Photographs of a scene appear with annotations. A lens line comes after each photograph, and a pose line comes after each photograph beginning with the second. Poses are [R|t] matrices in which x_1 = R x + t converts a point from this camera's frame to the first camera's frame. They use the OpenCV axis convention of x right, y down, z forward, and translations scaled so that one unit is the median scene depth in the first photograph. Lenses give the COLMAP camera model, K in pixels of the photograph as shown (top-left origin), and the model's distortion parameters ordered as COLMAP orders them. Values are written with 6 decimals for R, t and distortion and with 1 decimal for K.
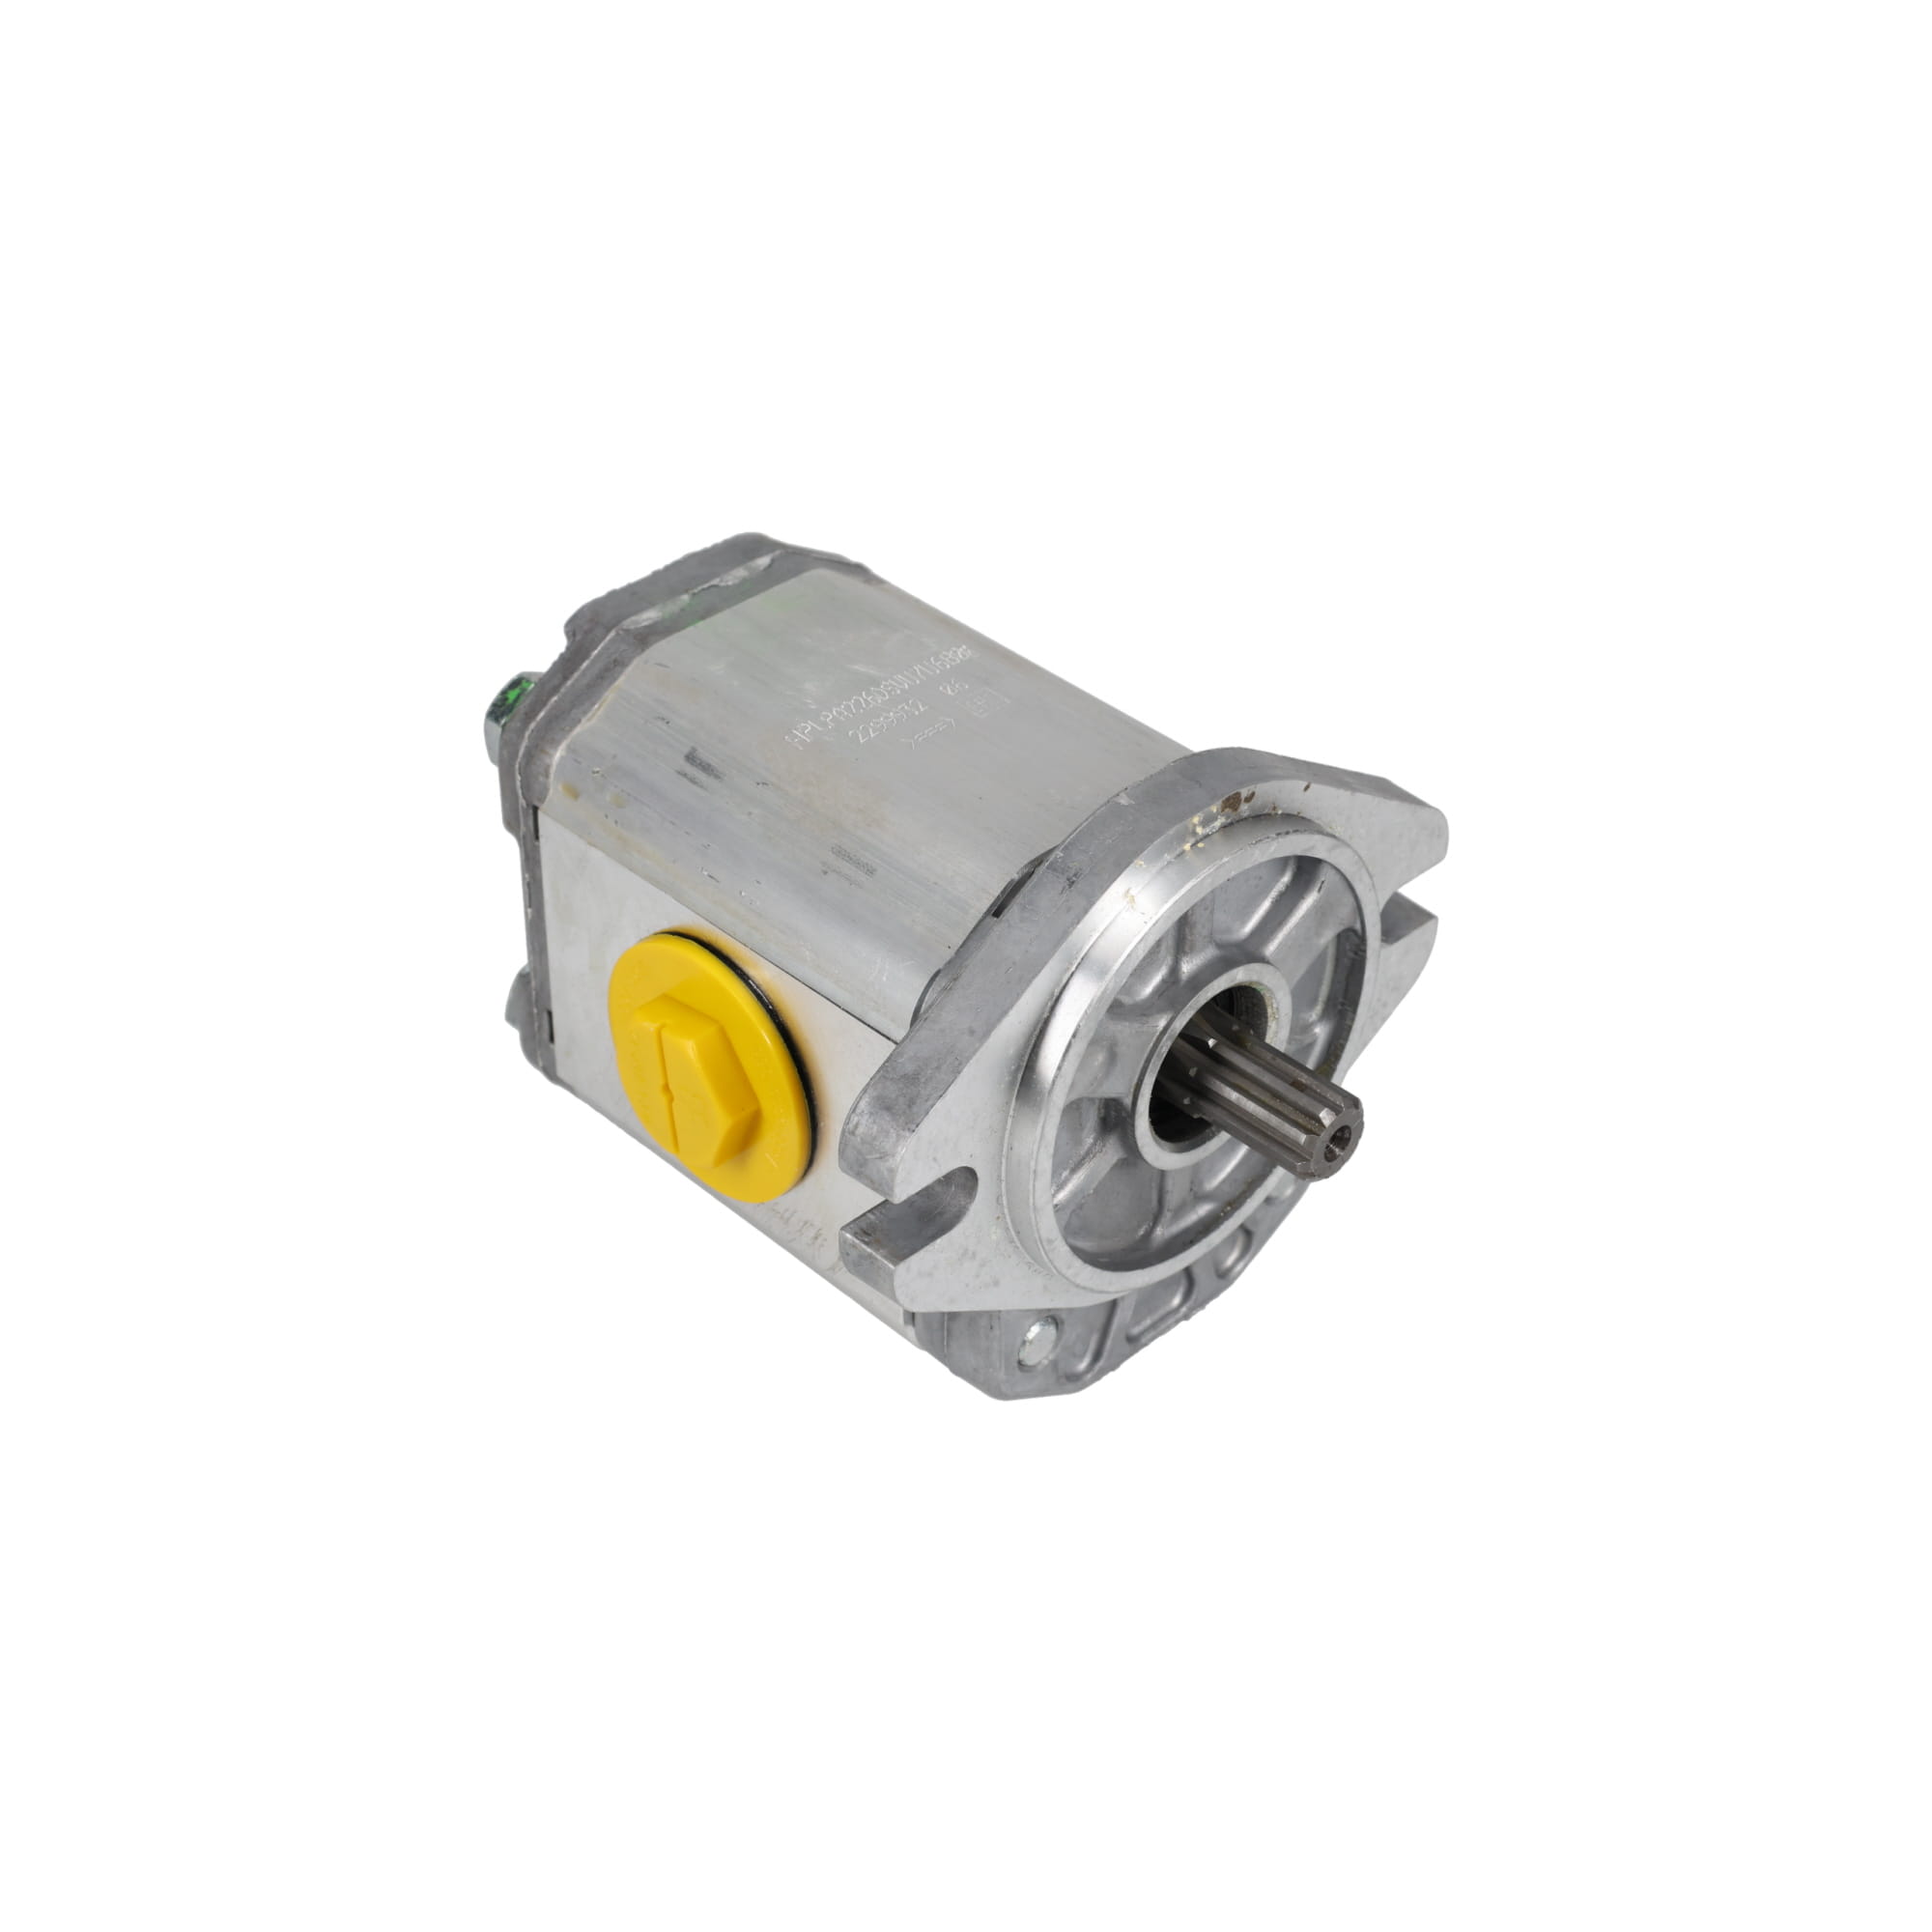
lens RADIAL K [[3275.2, 0, 966.0], [0, 3275.2, 966.0], [0, 0, 1]] dist [-0.007367, -0.005575]
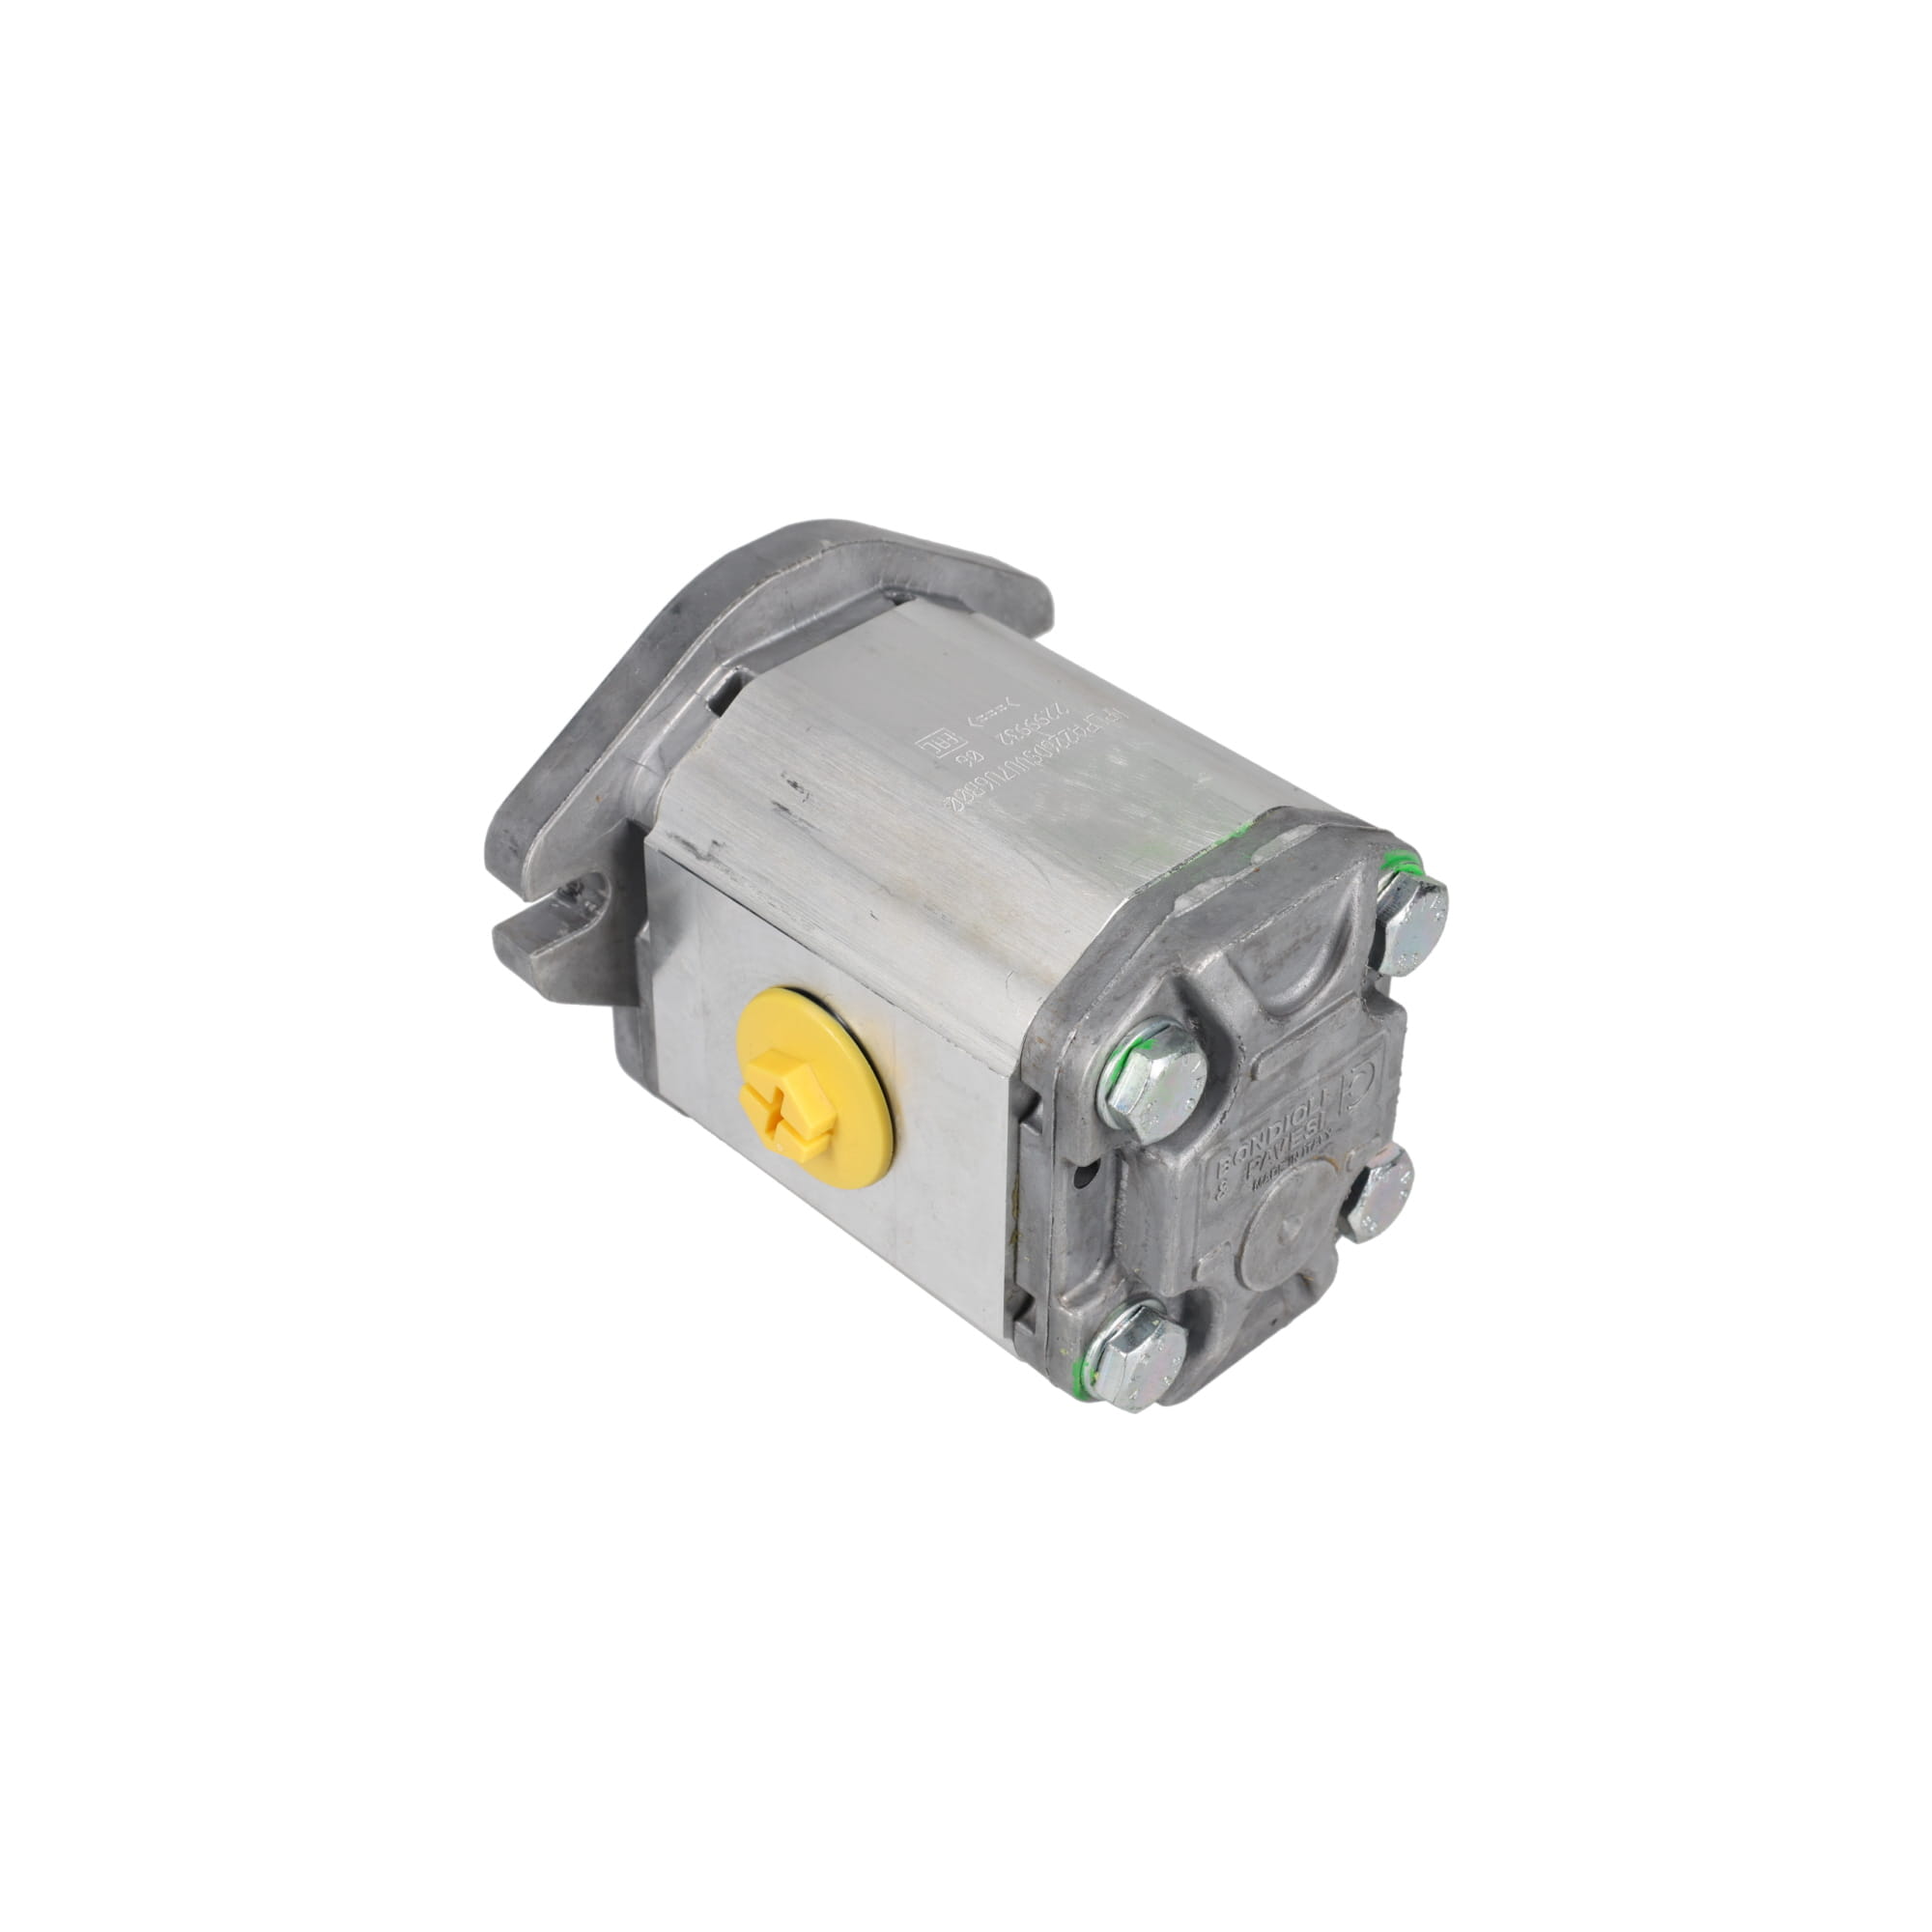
lens RADIAL K [[3092.3, 0, 966.0], [0, 3092.3, 966.0], [0, 0, 1]] dist [0.013237, 0.005753]
pose [[-0.999542, -0.022939, -0.019720, 0.015140], [-0.024861, 0.251555, 0.967524, -1.002948], [-0.017234, 0.967571, -0.252010, 1.315027]]
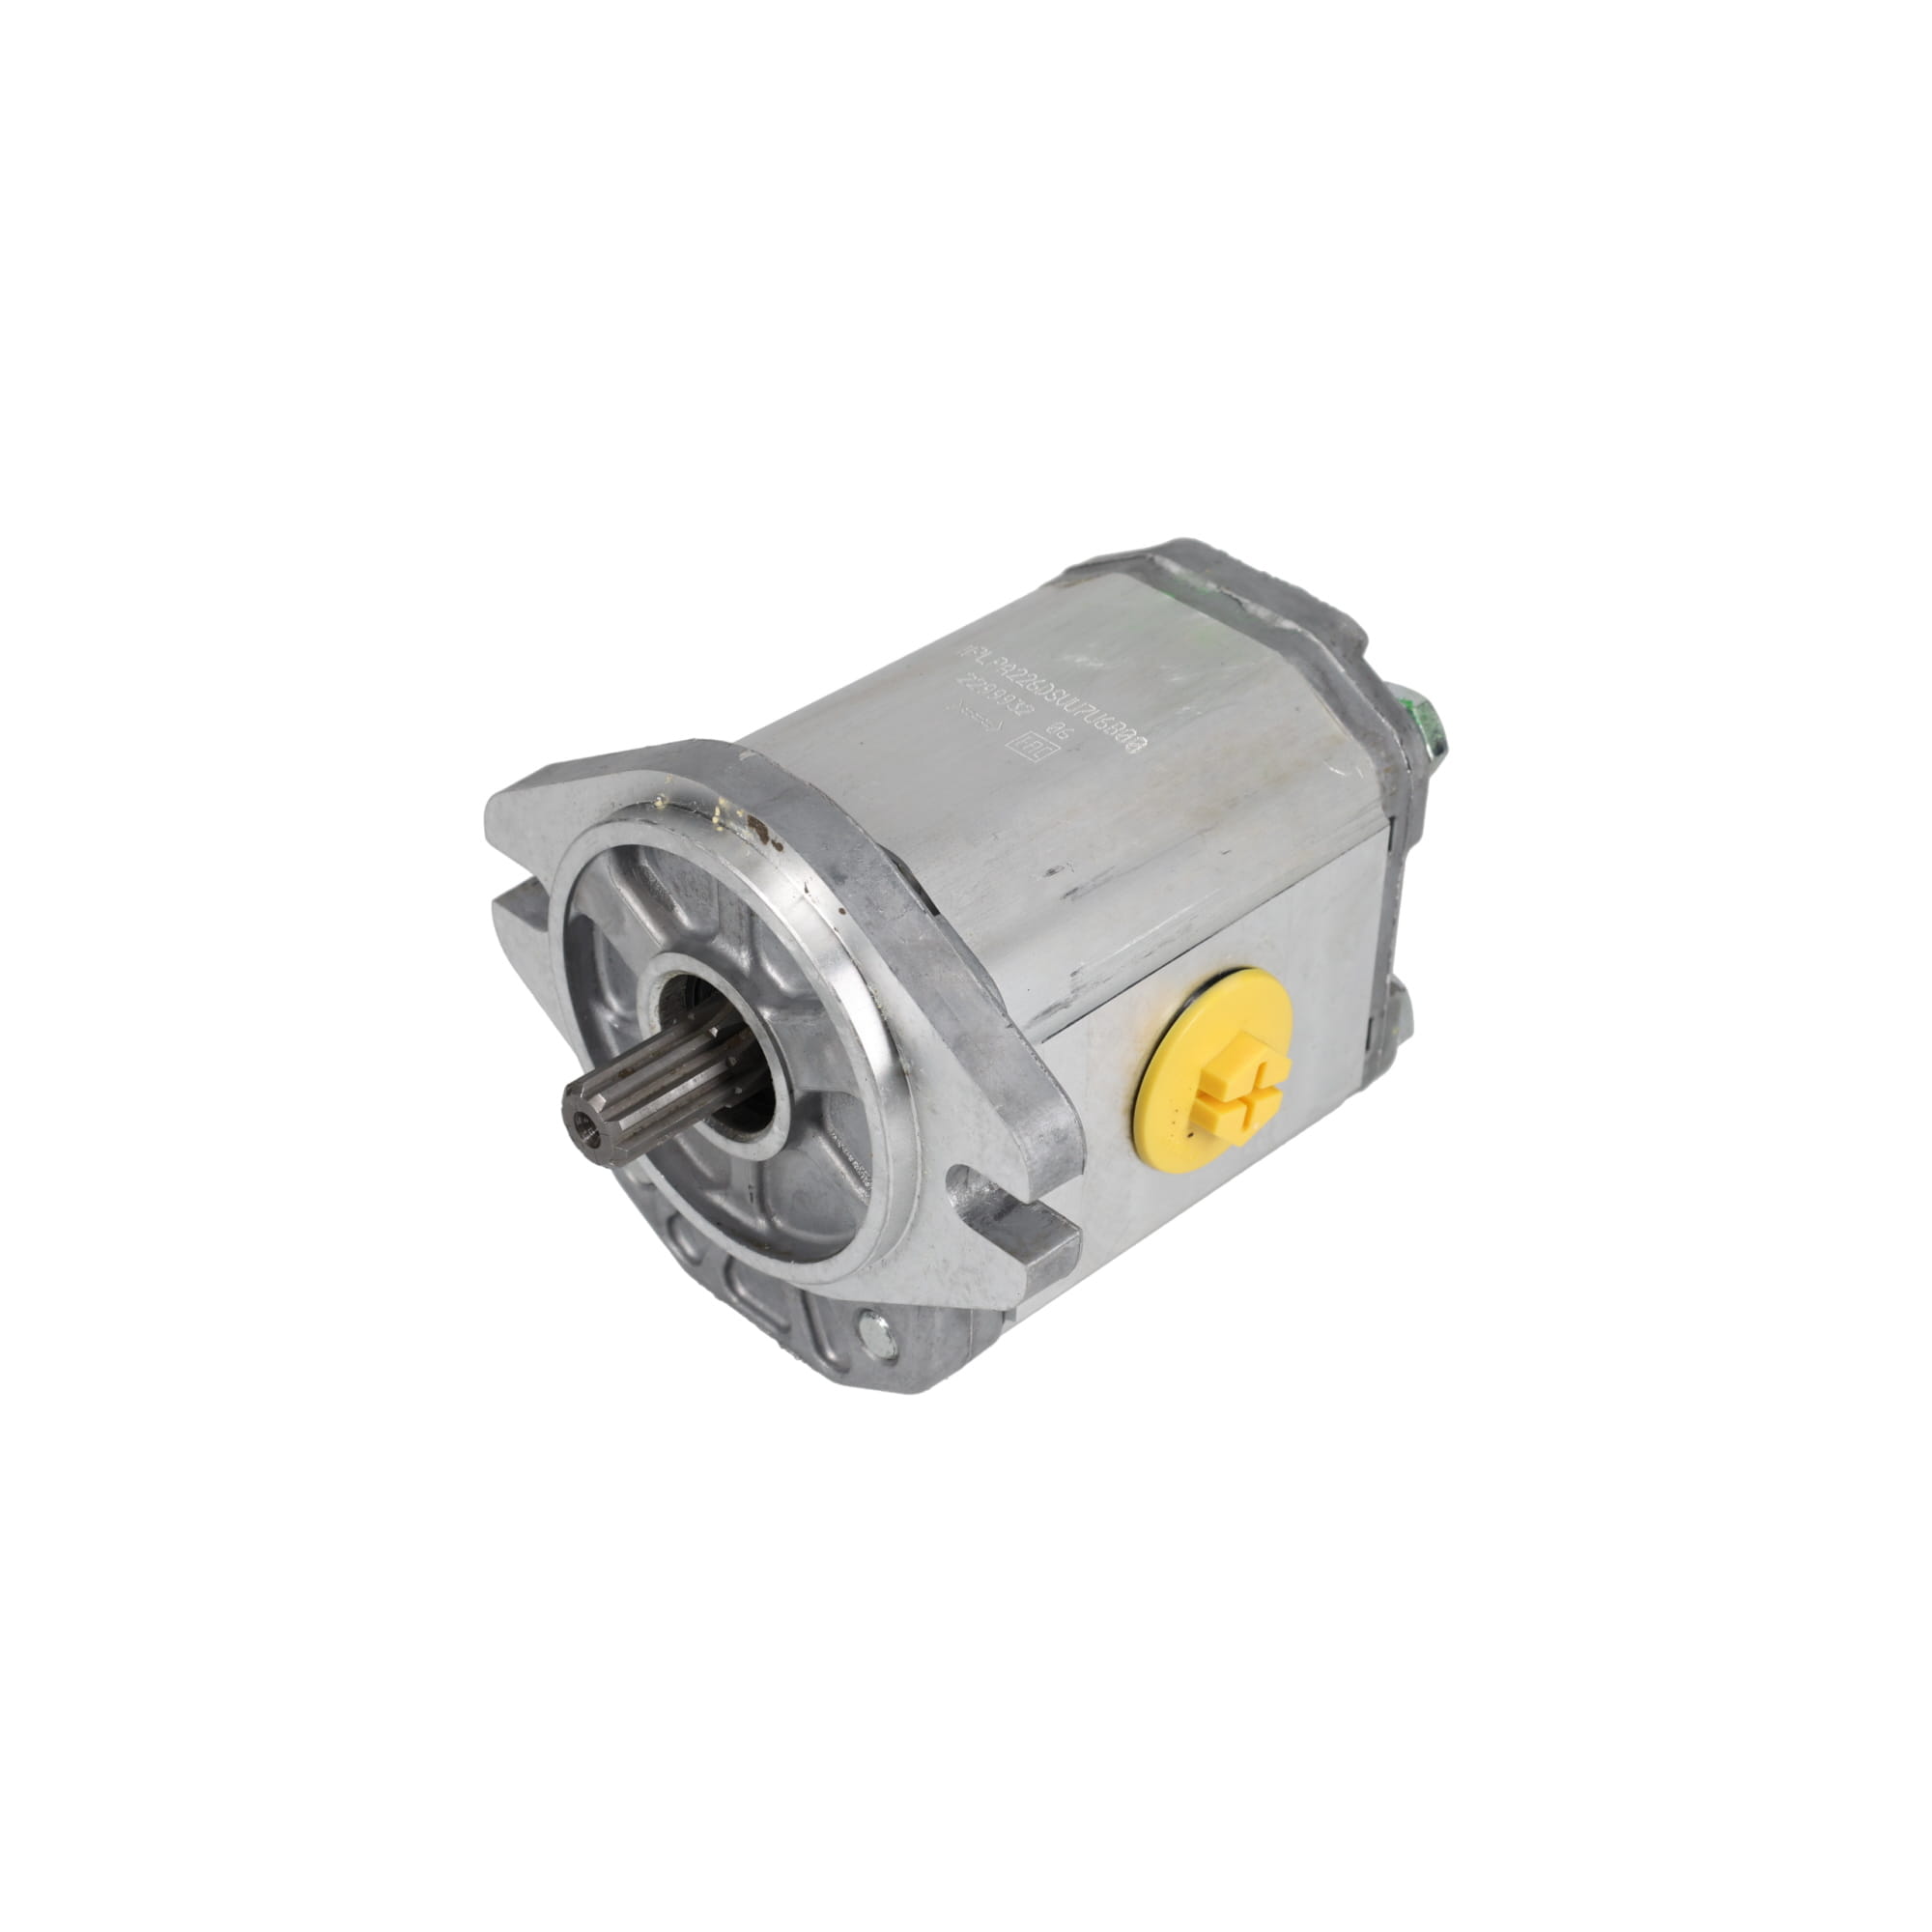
lens RADIAL K [[3275.2, 0, 966.0], [0, 3275.2, 966.0], [0, 0, 1]] dist [-0.007367, -0.005575]
pose [[0.002049, 0.598298, -0.801271, 0.838866], [-0.616424, 0.631688, 0.470097, -0.492157], [0.787412, 0.492959, 0.370100, 0.652626]]
